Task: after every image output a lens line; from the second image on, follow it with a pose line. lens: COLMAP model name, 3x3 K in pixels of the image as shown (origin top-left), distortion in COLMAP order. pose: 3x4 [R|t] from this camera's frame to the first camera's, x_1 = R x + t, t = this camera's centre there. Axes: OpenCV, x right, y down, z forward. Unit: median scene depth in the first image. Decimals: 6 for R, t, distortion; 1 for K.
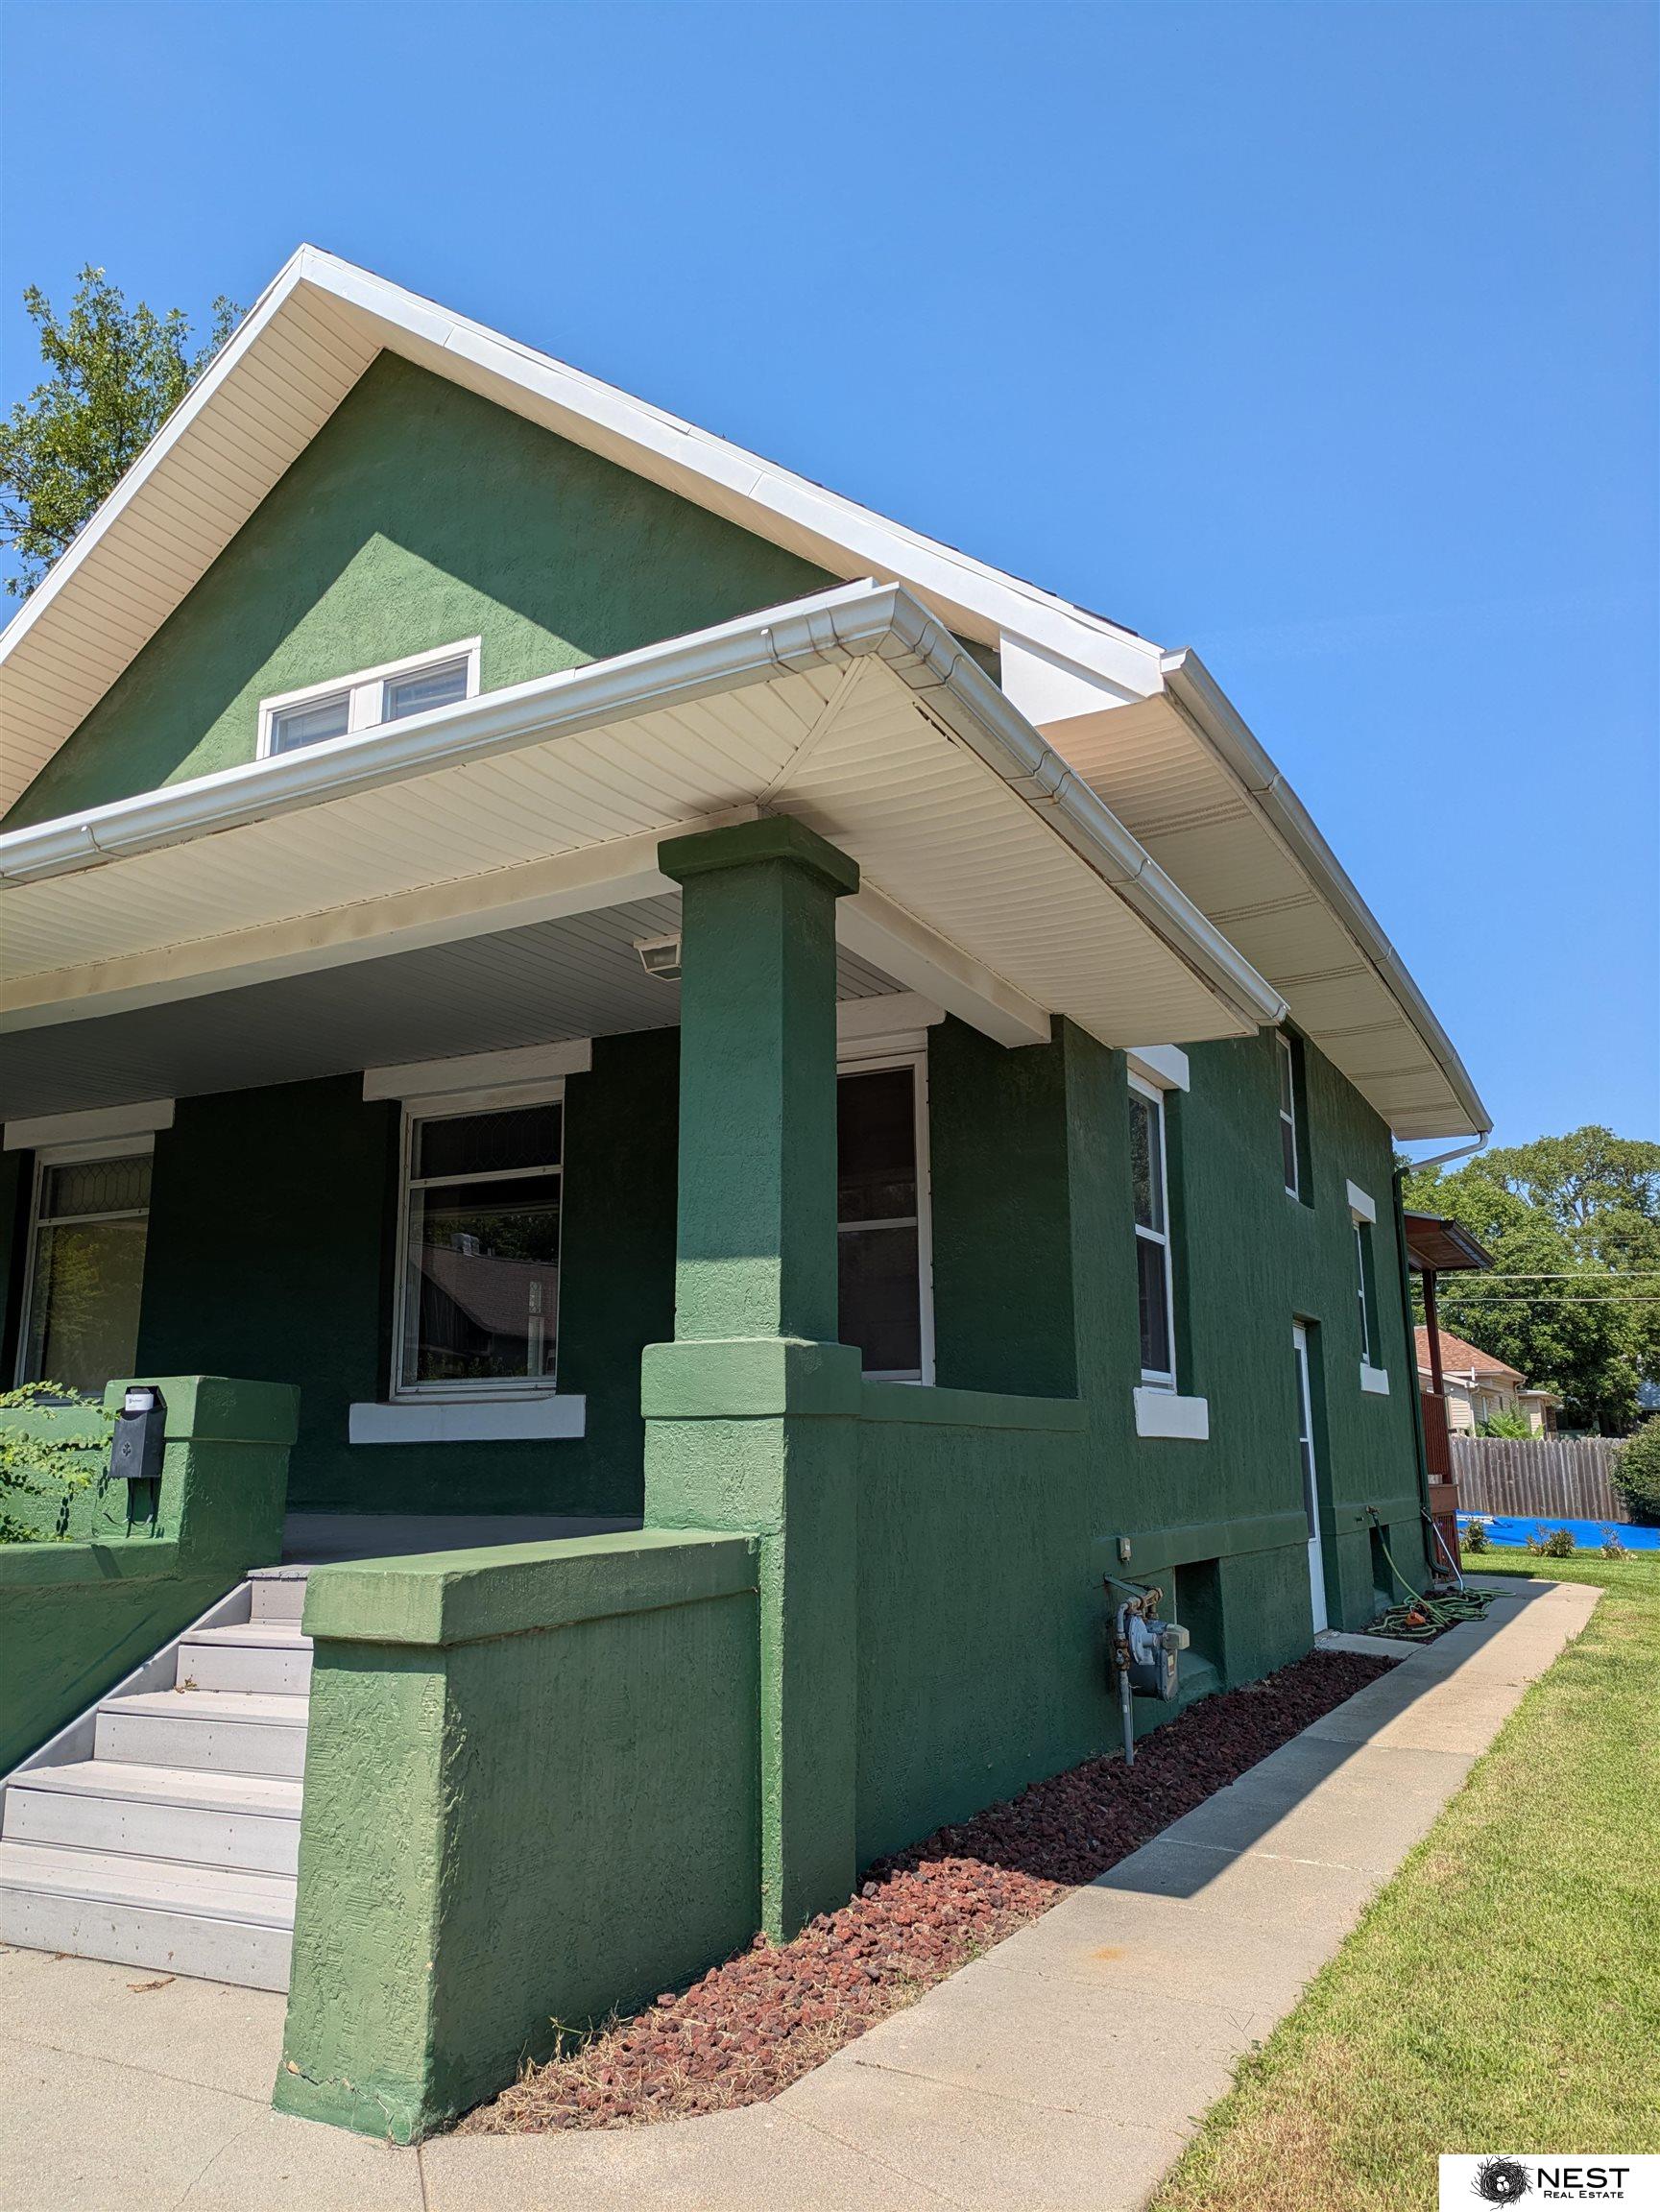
lens RADIAL K [[1593.1, 0, 830.0], [0, 1593.1, 1106.0], [0, 0, 1]] dist [0.064102, -0.065185]
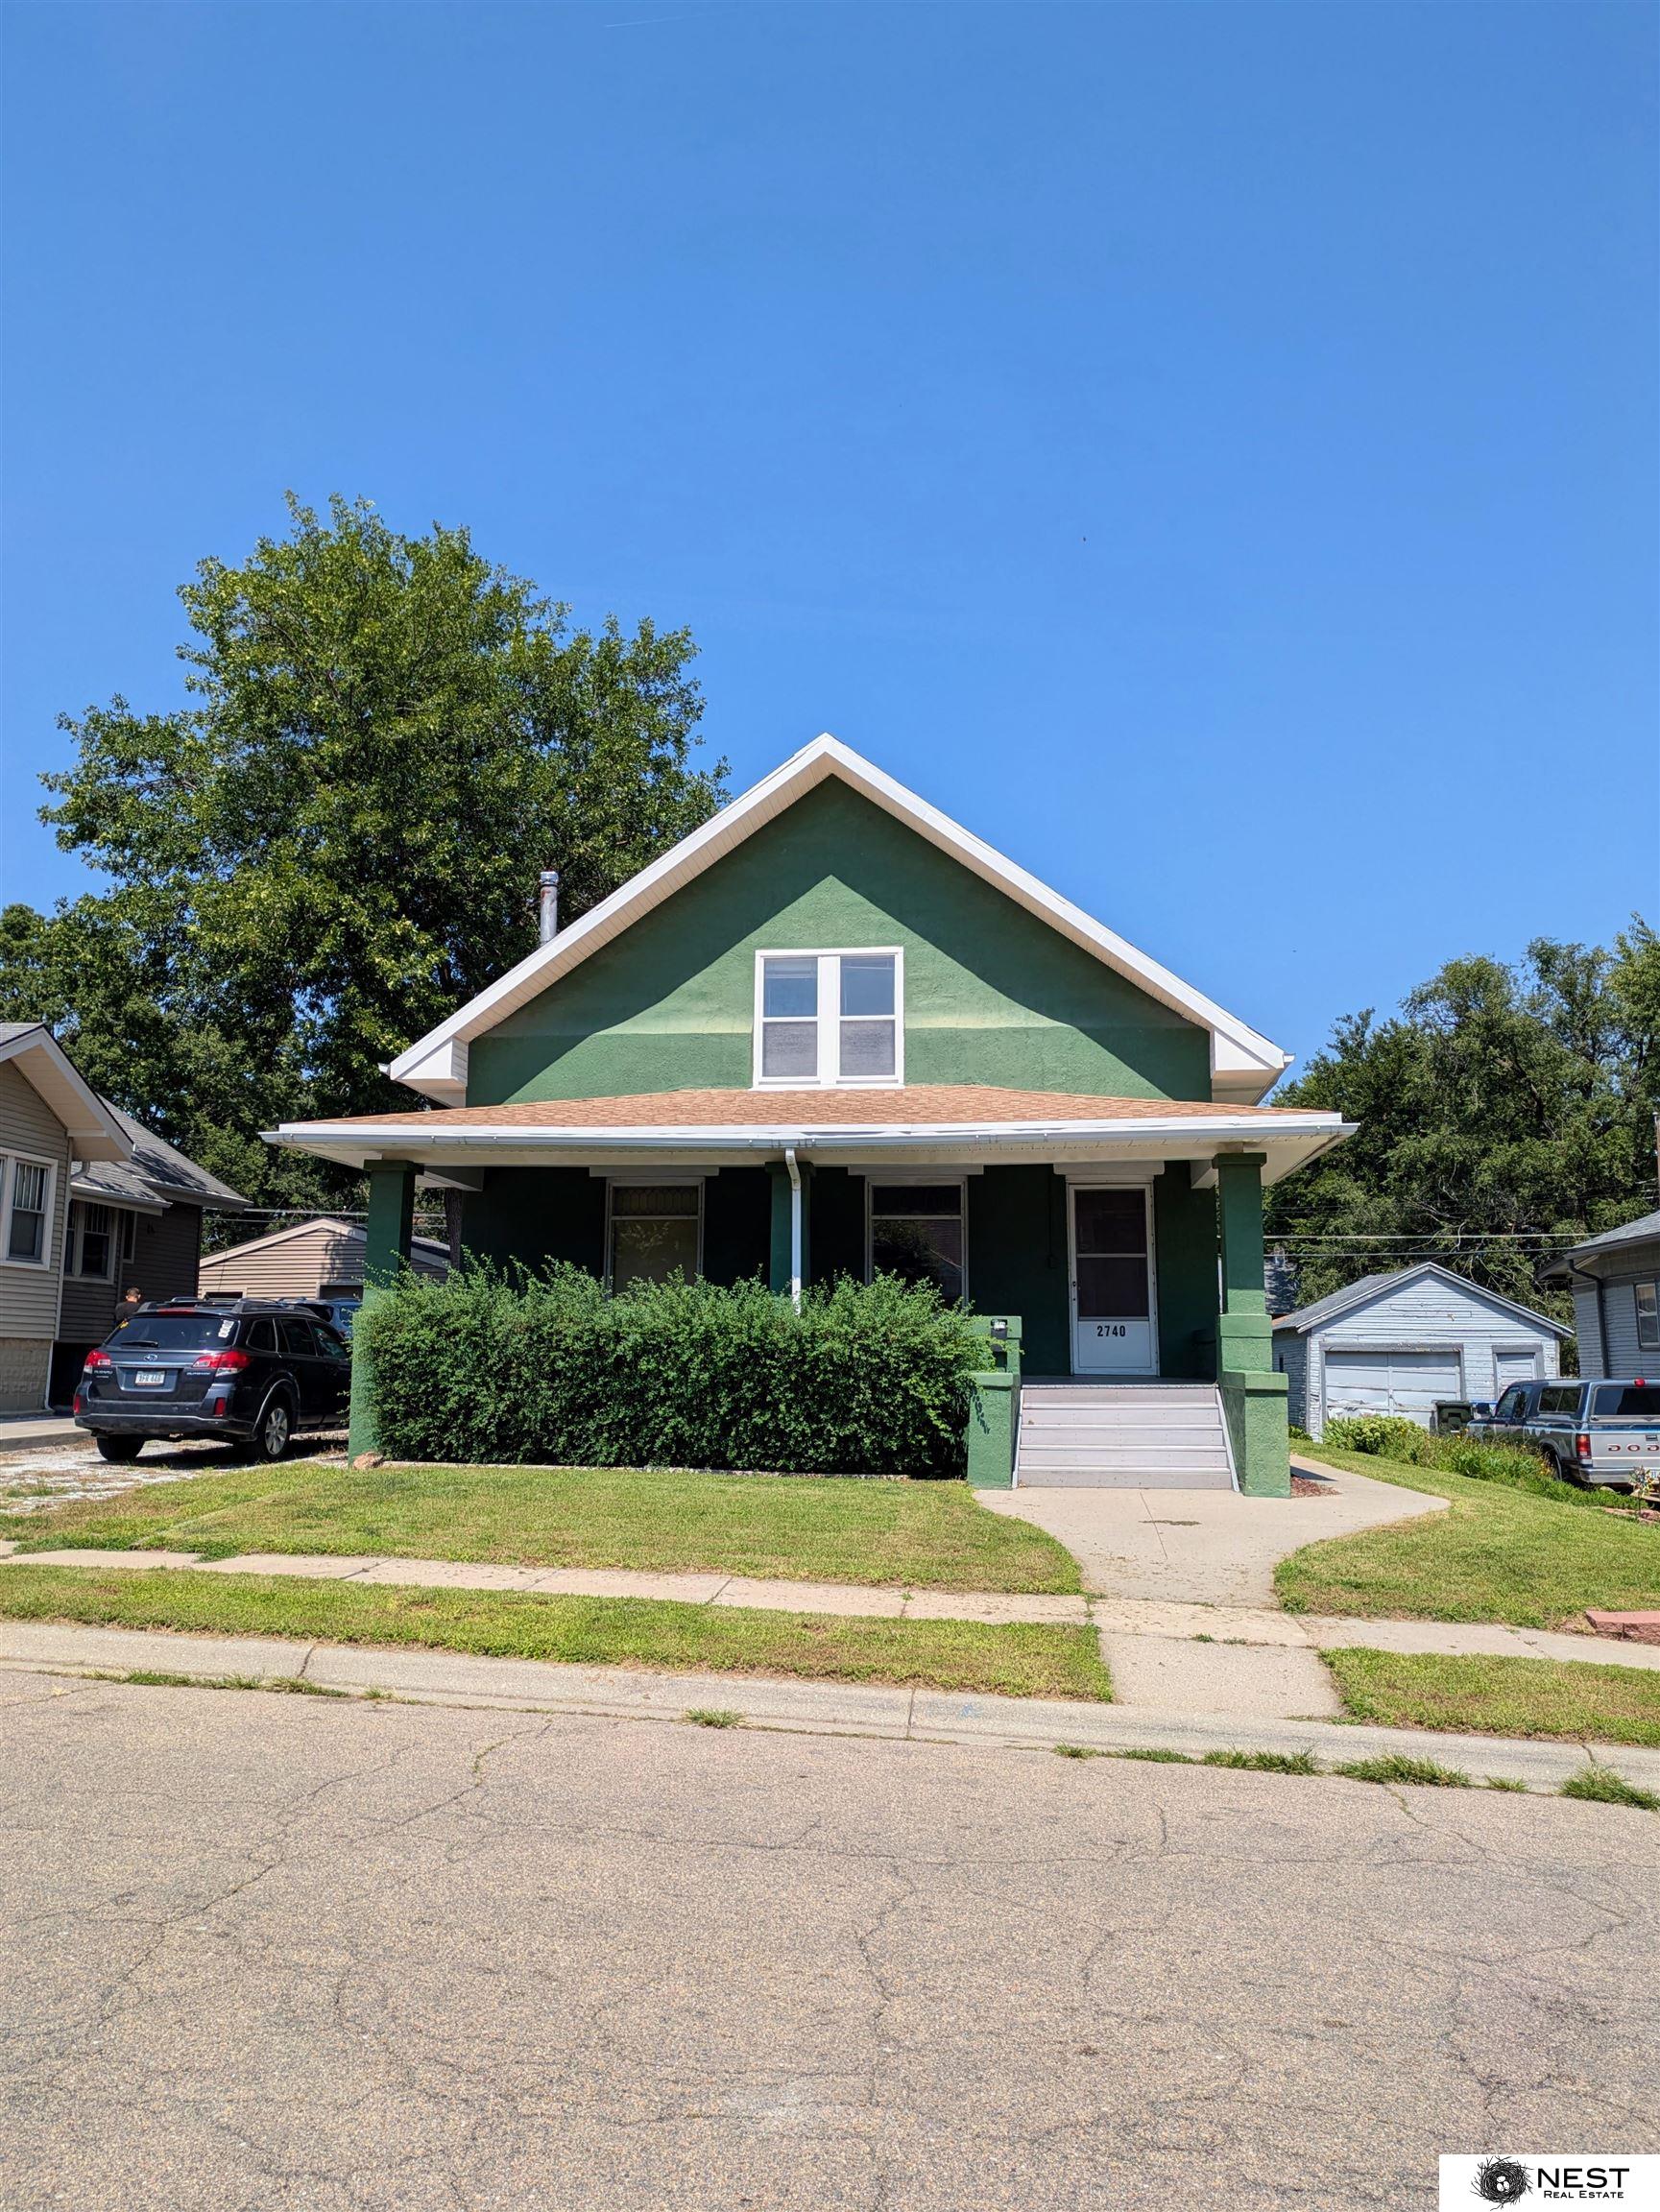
lens RADIAL K [[1644.6, 0, 821.4], [0, 1644.6, 1061.2], [0, 0, 1]] dist [0.139096, -0.074683]
pose [[0.930799, 0.076286, 0.357484, -1.101250], [-0.087253, 0.996079, 0.014624, -0.178588], [-0.354966, -0.044803, 0.933805, -0.963886]]
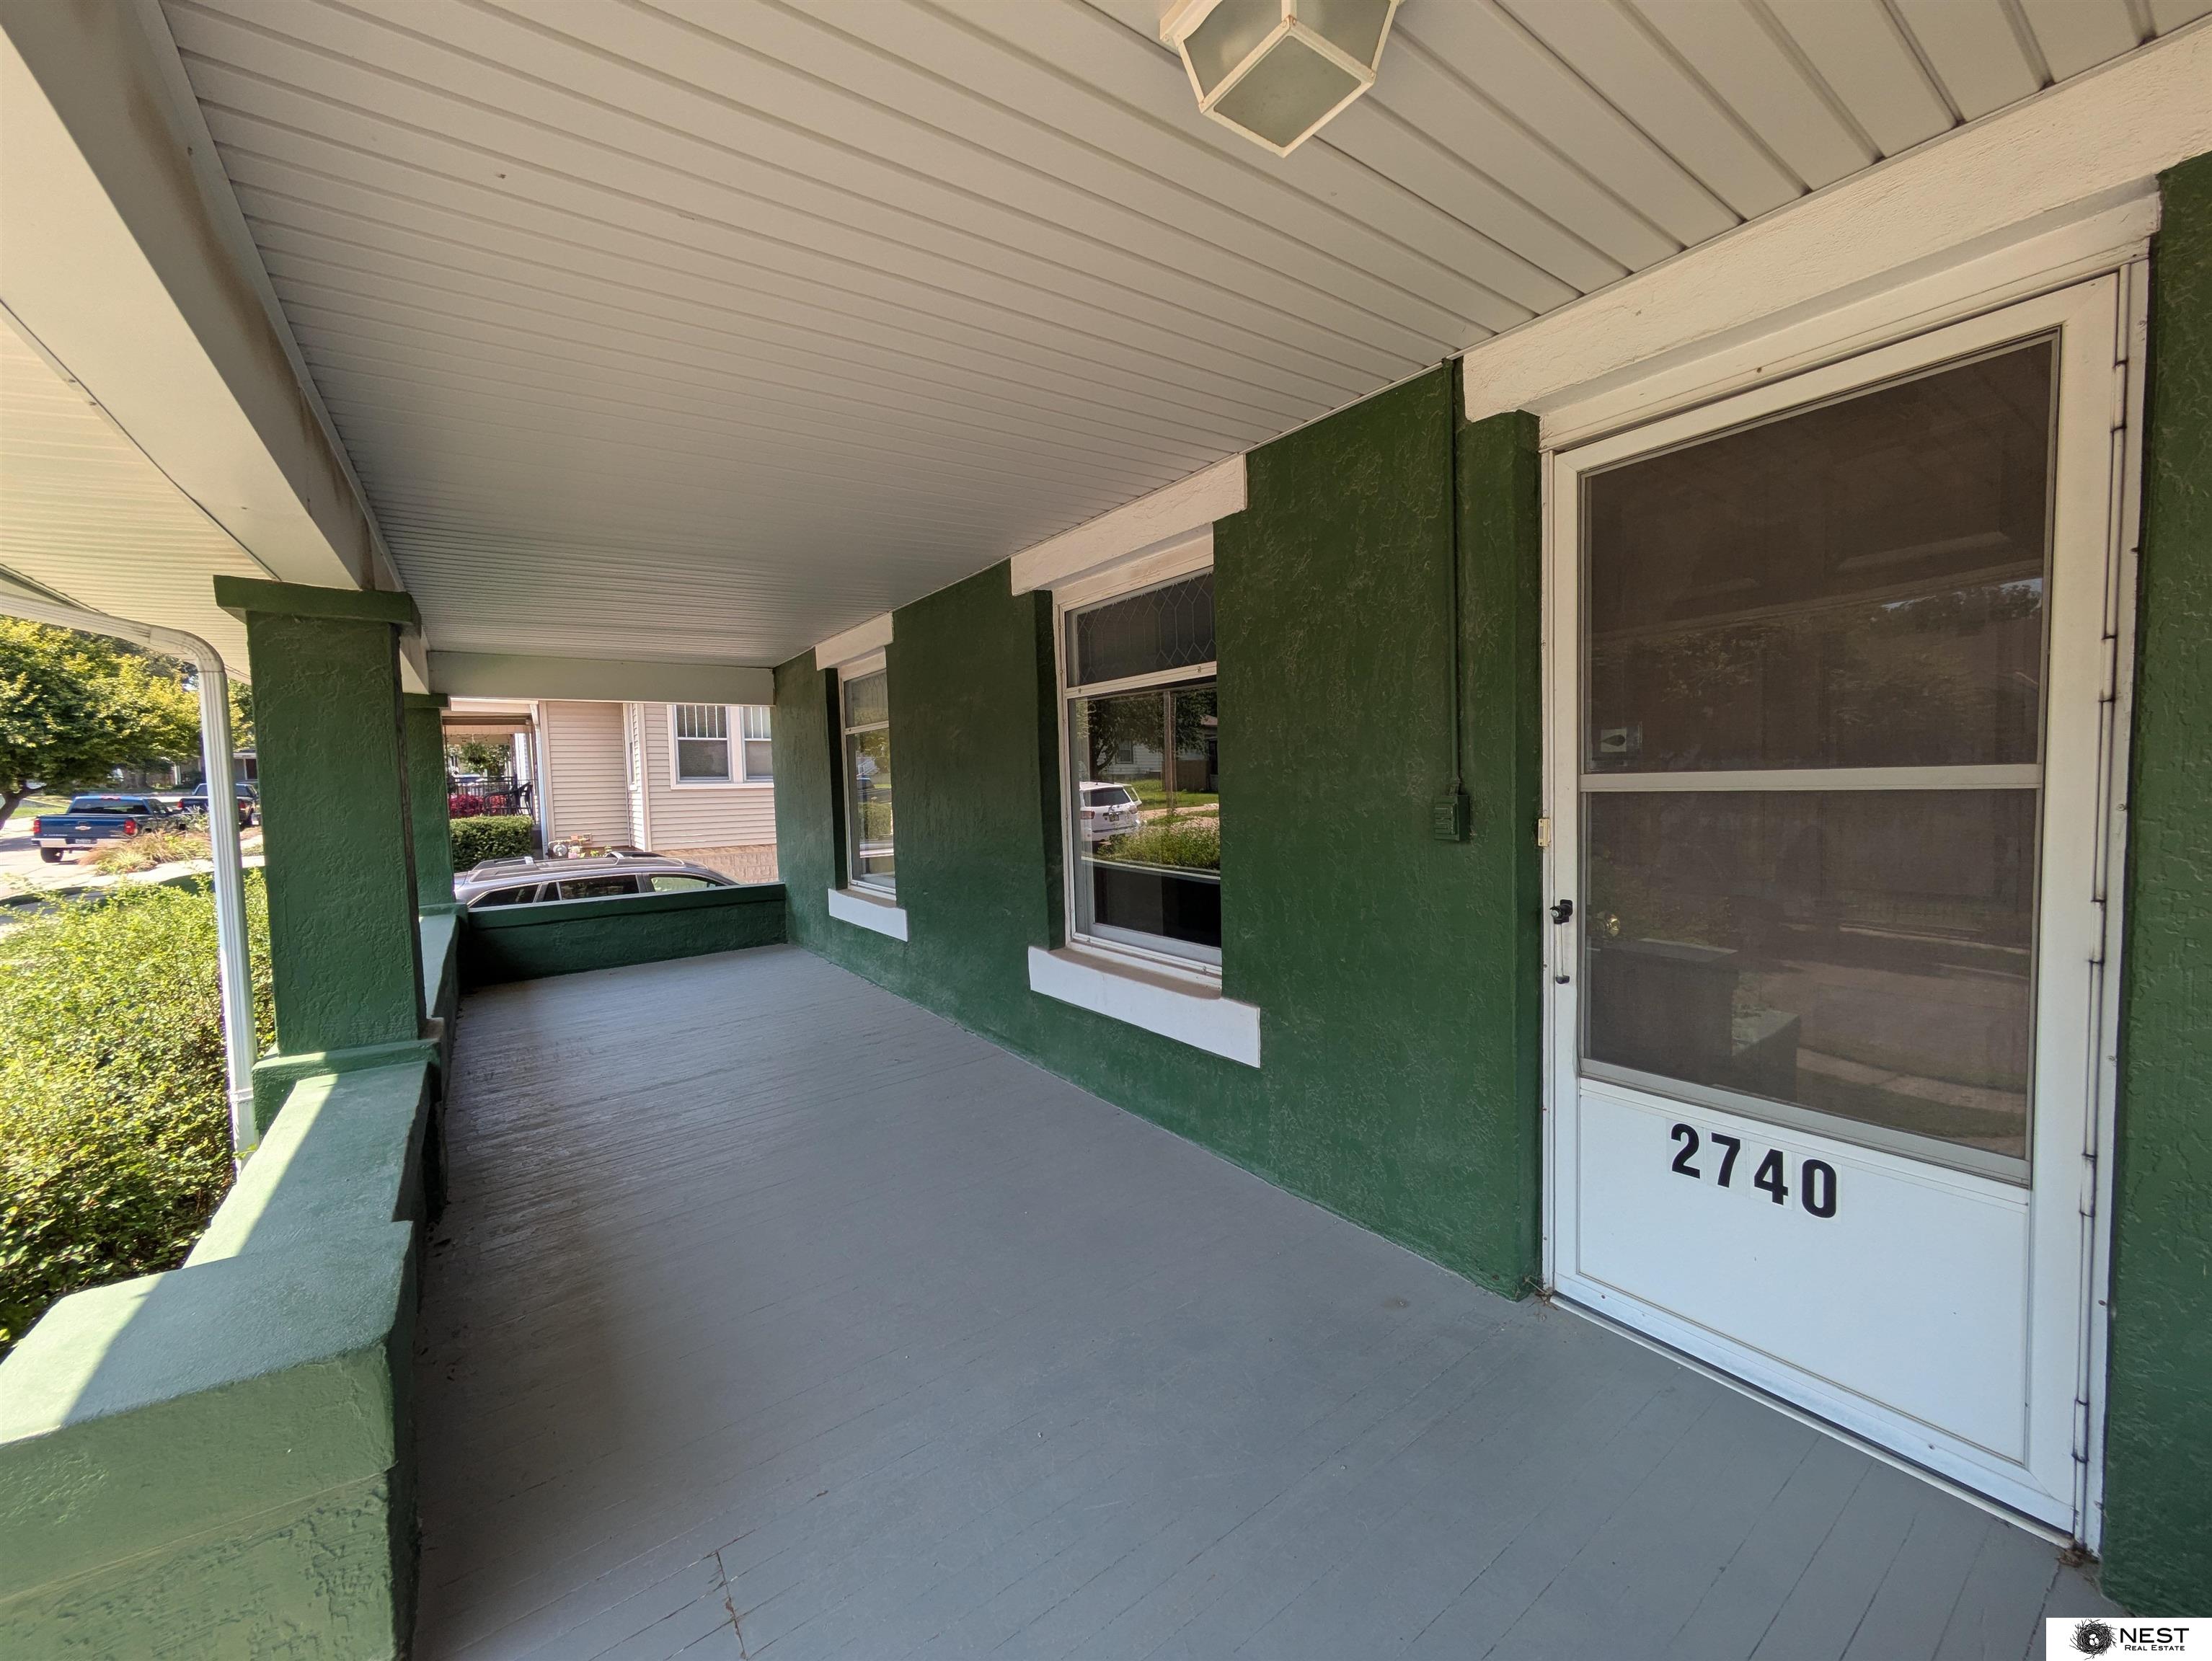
lens RADIAL K [[879.4, 0, 1110.2], [0, 879.4, 833.8], [0, 0, 1]] dist [0.003453, 0.000353]
pose [[0.895405, 0.007933, -0.445182, -0.040437], [0.117377, 0.960268, 0.253195, 0.006239], [0.429503, -0.278966, 0.858897, 0.601469]]
